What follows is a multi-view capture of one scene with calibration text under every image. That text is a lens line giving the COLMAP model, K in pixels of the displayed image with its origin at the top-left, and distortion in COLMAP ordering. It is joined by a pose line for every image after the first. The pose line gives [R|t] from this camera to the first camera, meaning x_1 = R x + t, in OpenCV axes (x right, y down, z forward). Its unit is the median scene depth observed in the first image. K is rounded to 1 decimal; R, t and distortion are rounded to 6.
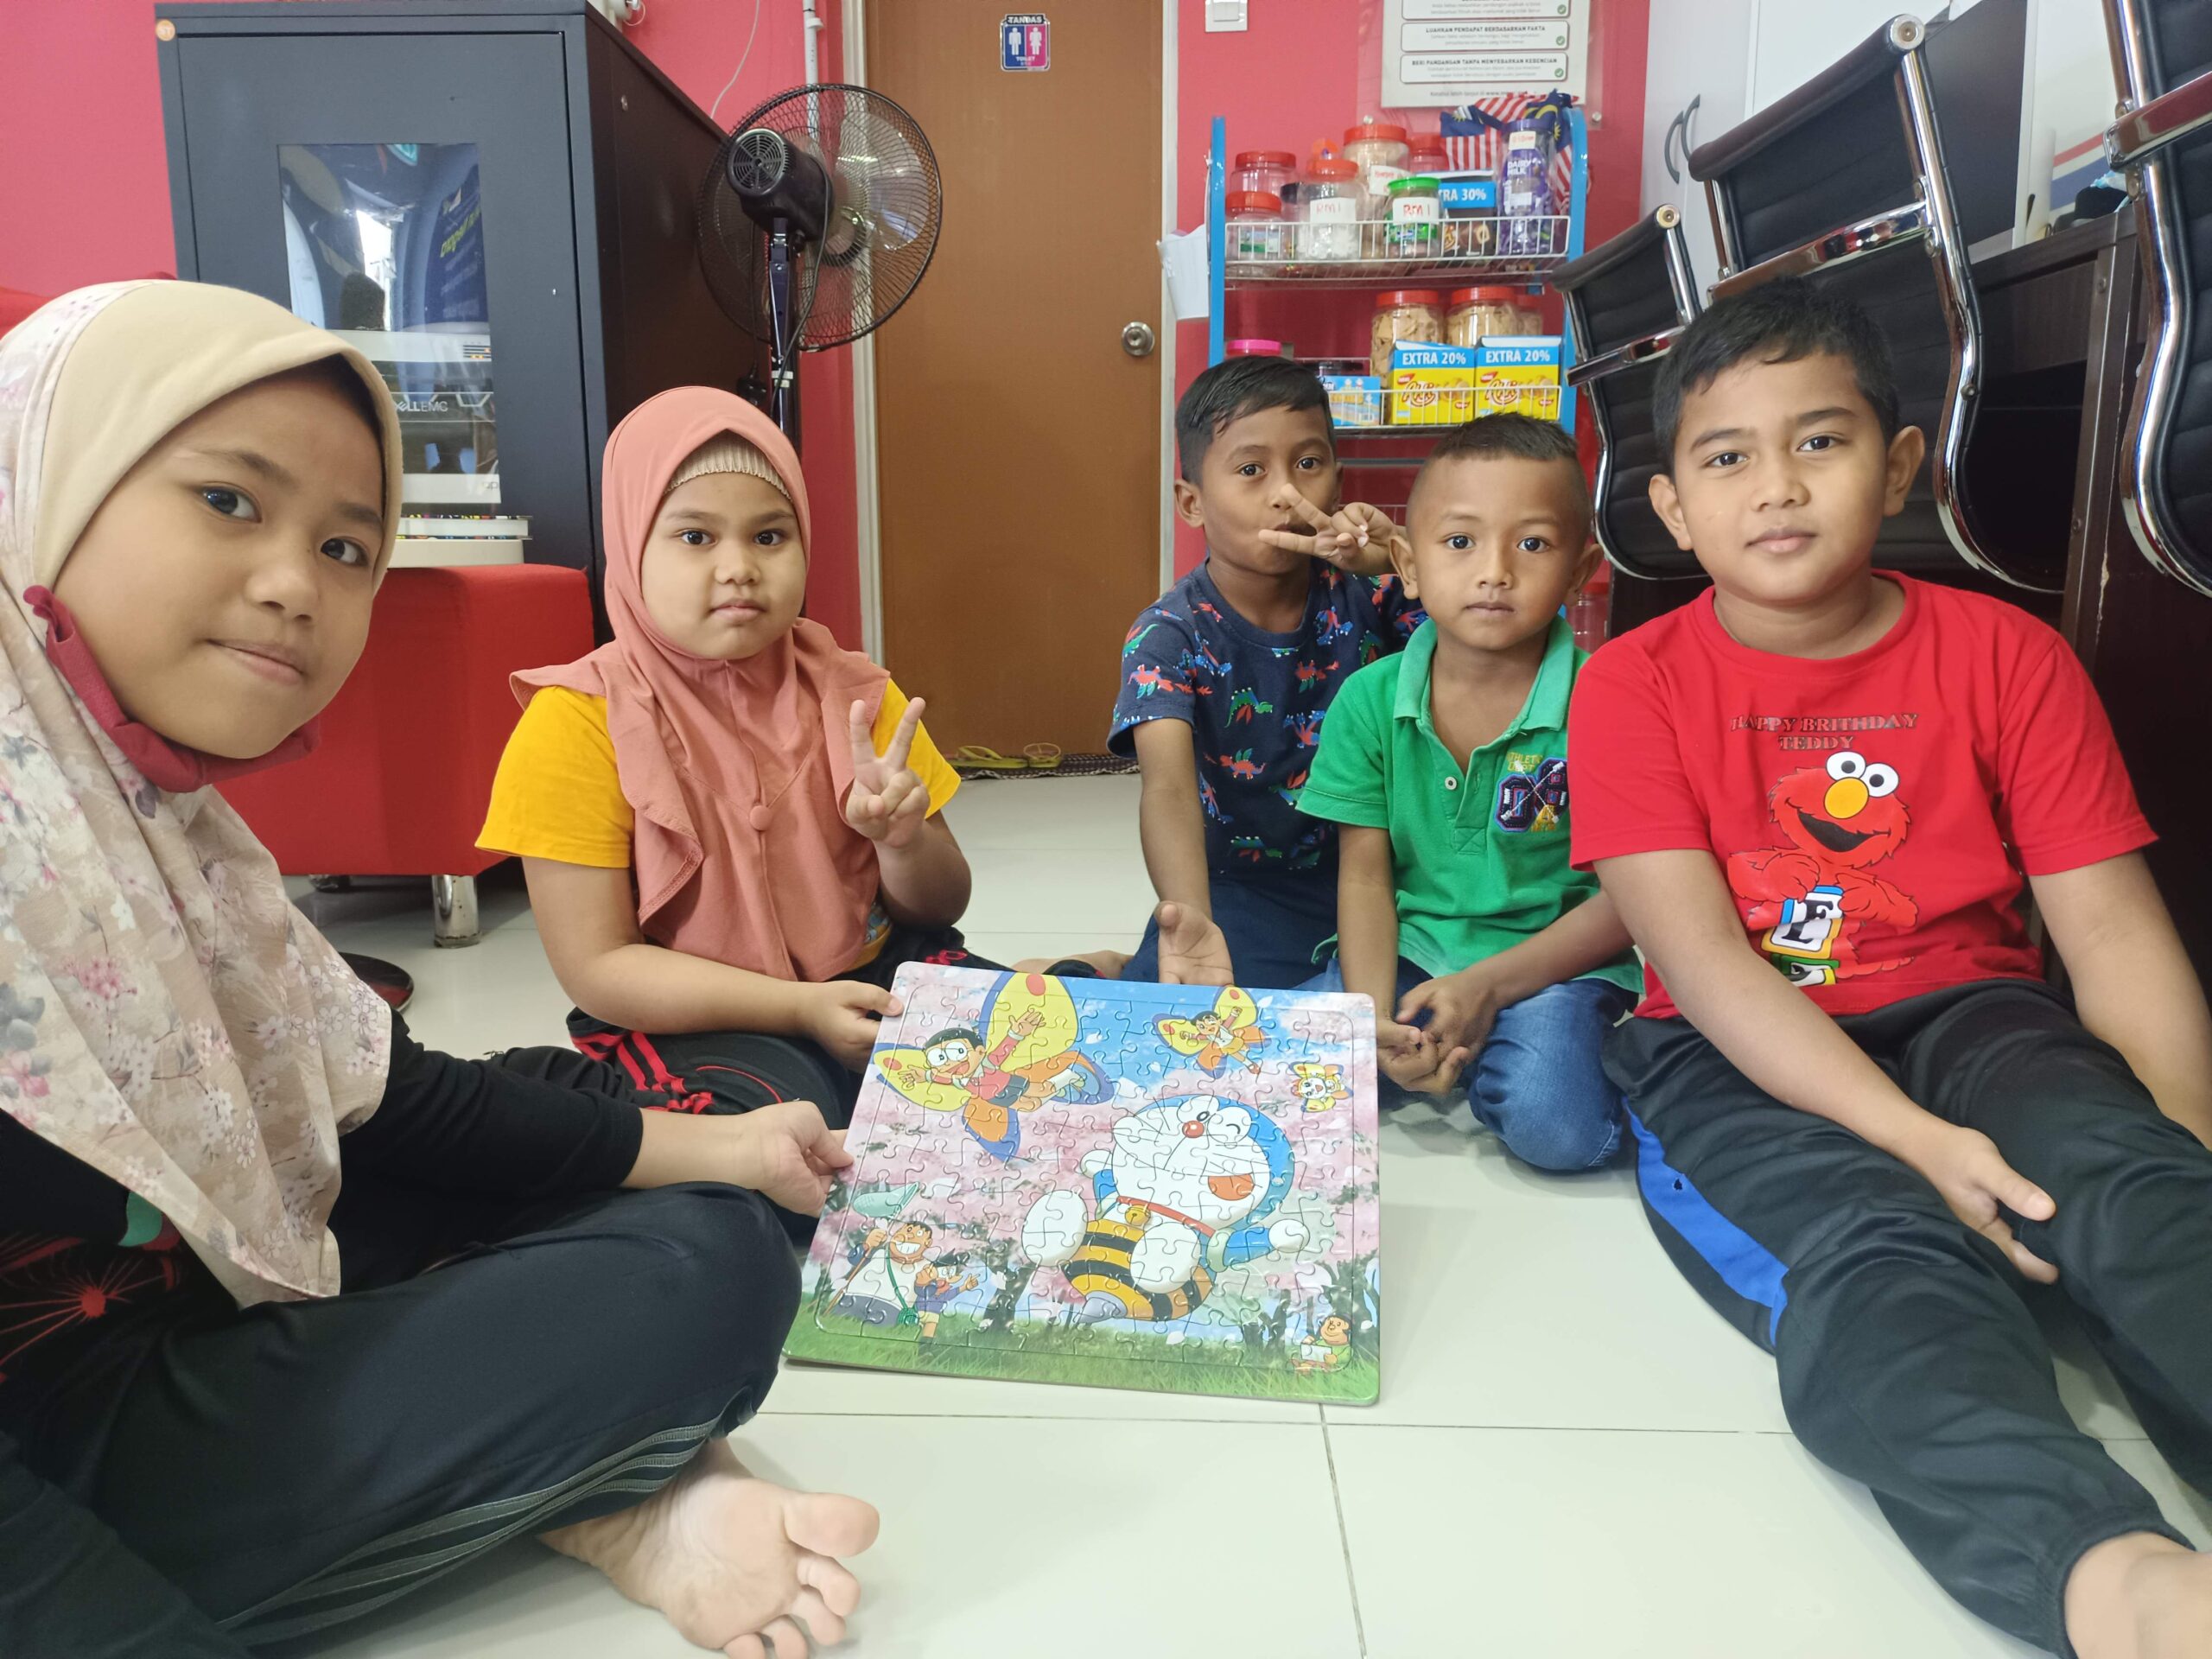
lens RADIAL K [[1647.6, 0, 1107.0], [0, 1647.6, 829.3], [0, 0, 1]] dist [0.004969, -0.014631]
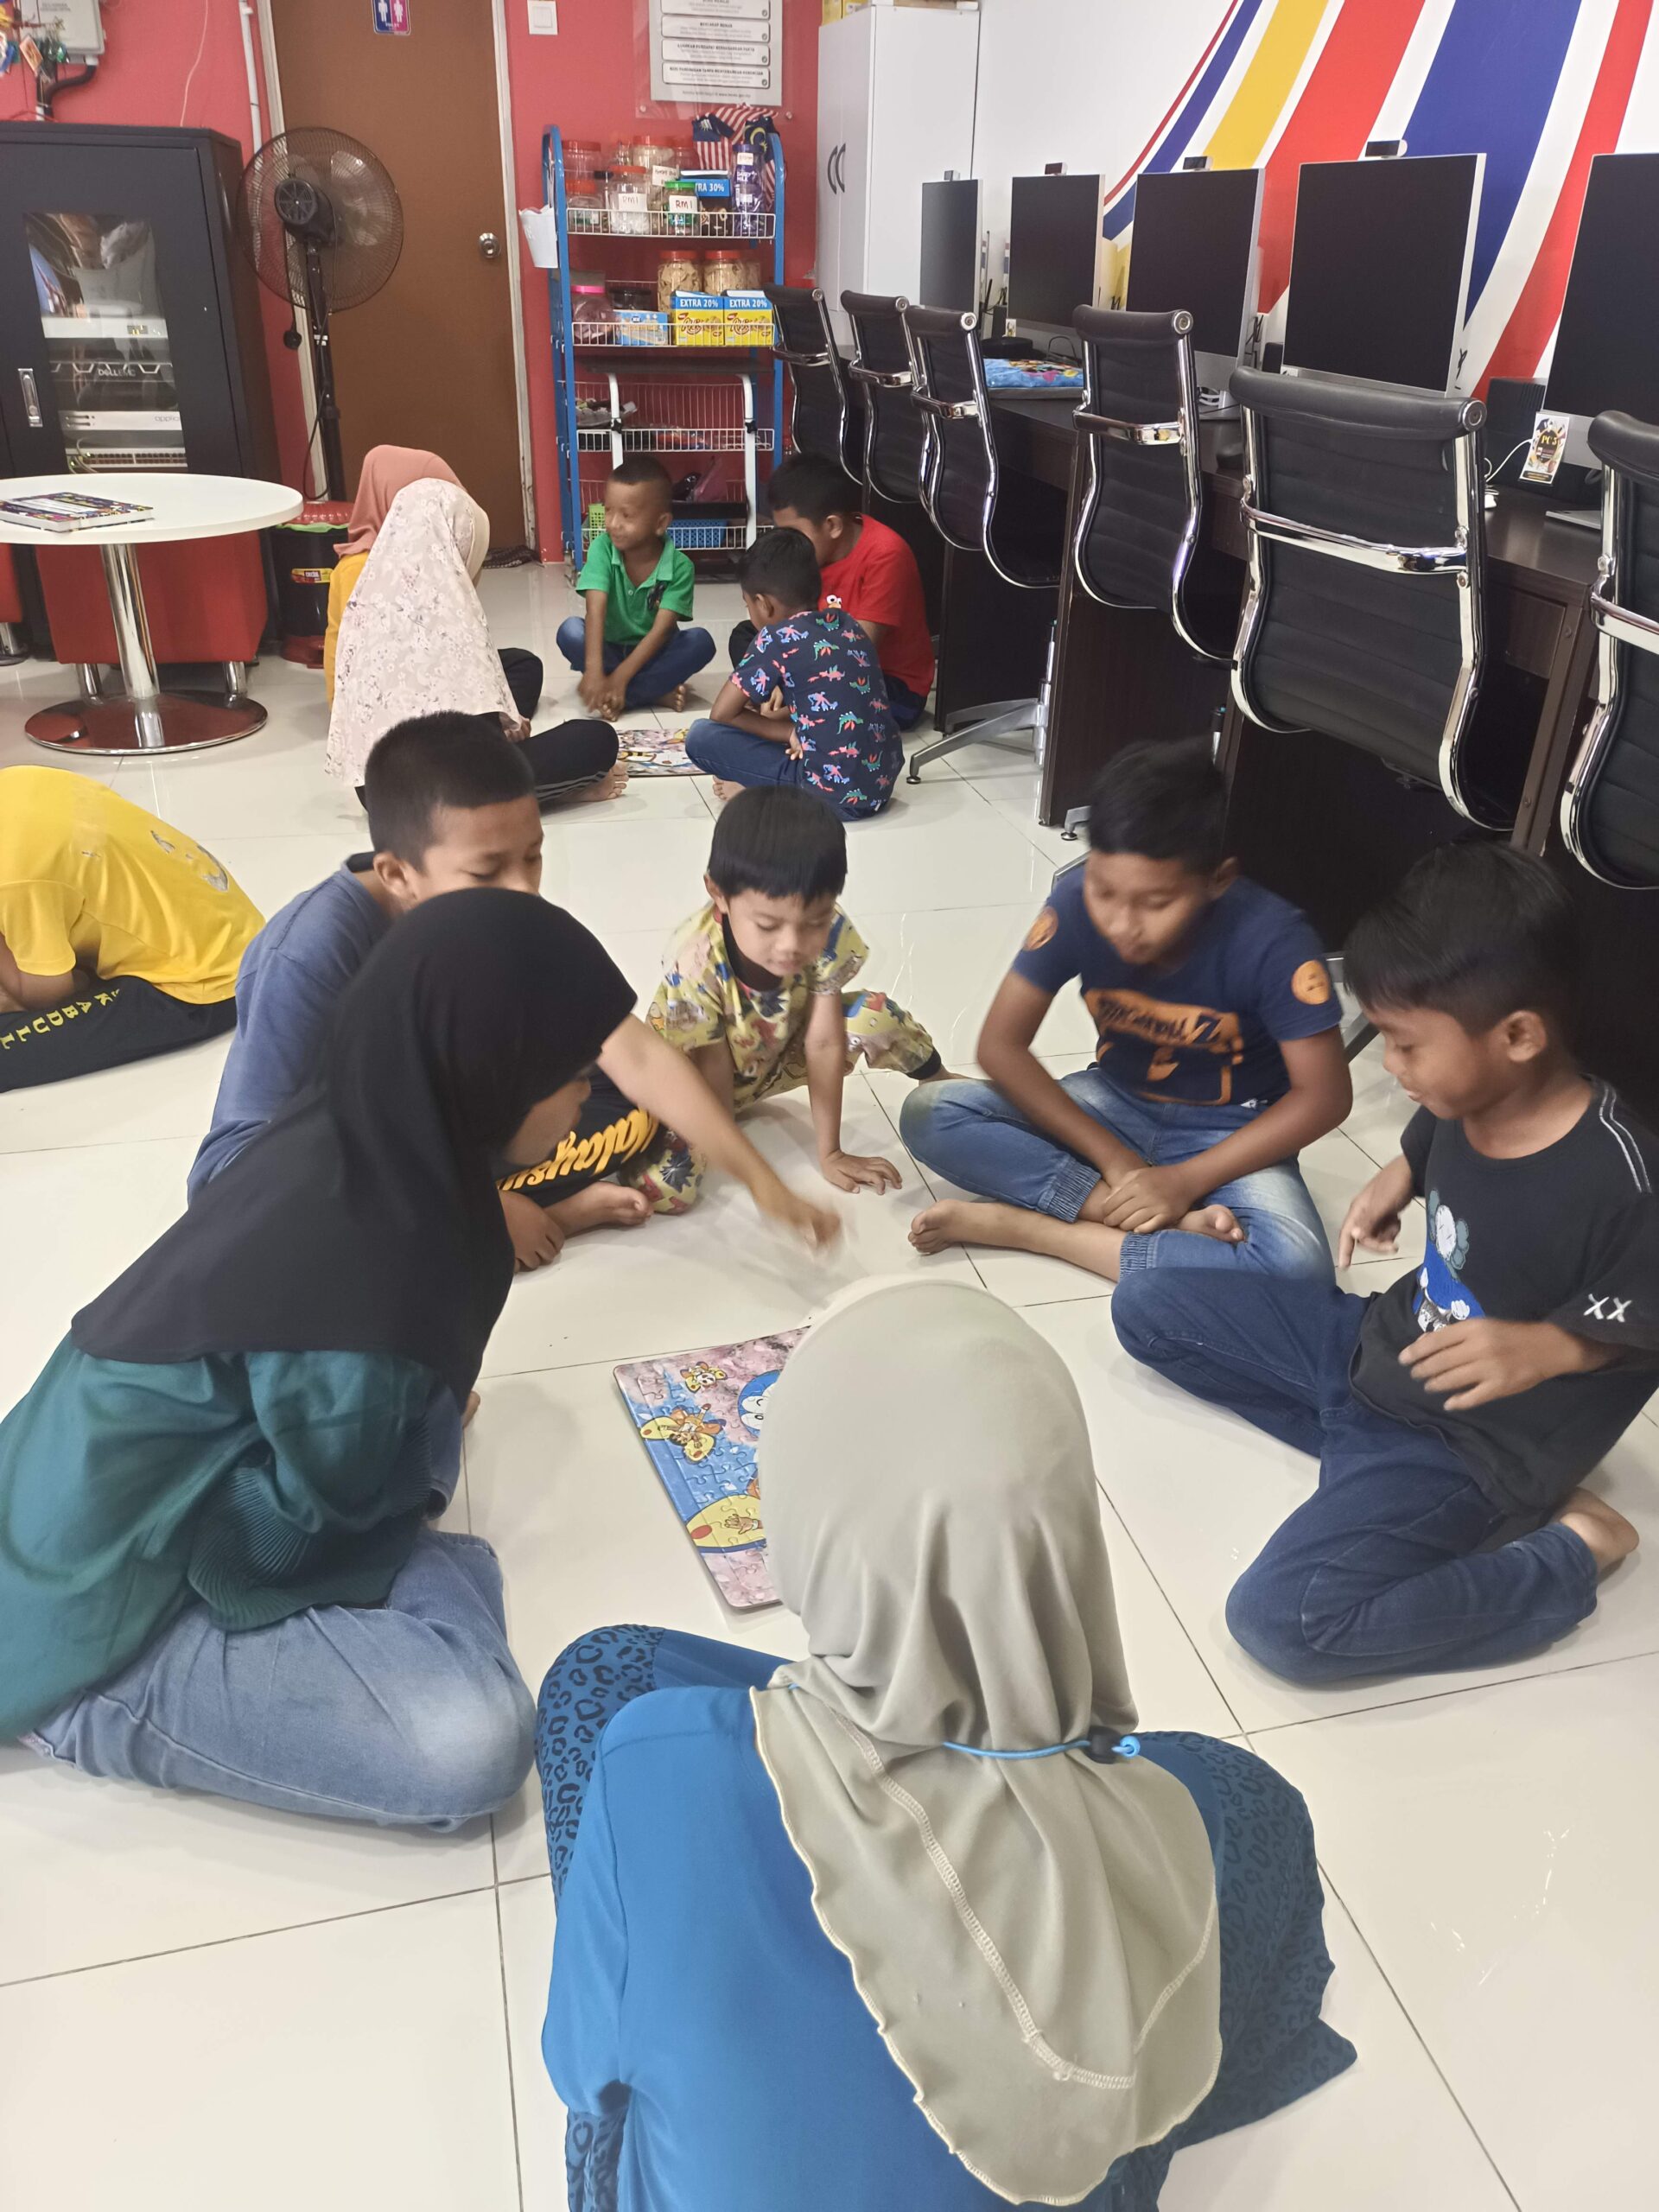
lens RADIAL K [[1647.6, 0, 830.8], [0, 1647.6, 1103.7], [0, 0, 1]] dist [0.004969, -0.014631]
pose [[0.959328, -0.119024, 0.255976, -0.189758], [0.029306, 0.943860, 0.329045, -0.065817], [-0.280769, -0.308160, 0.908959, -0.774156]]
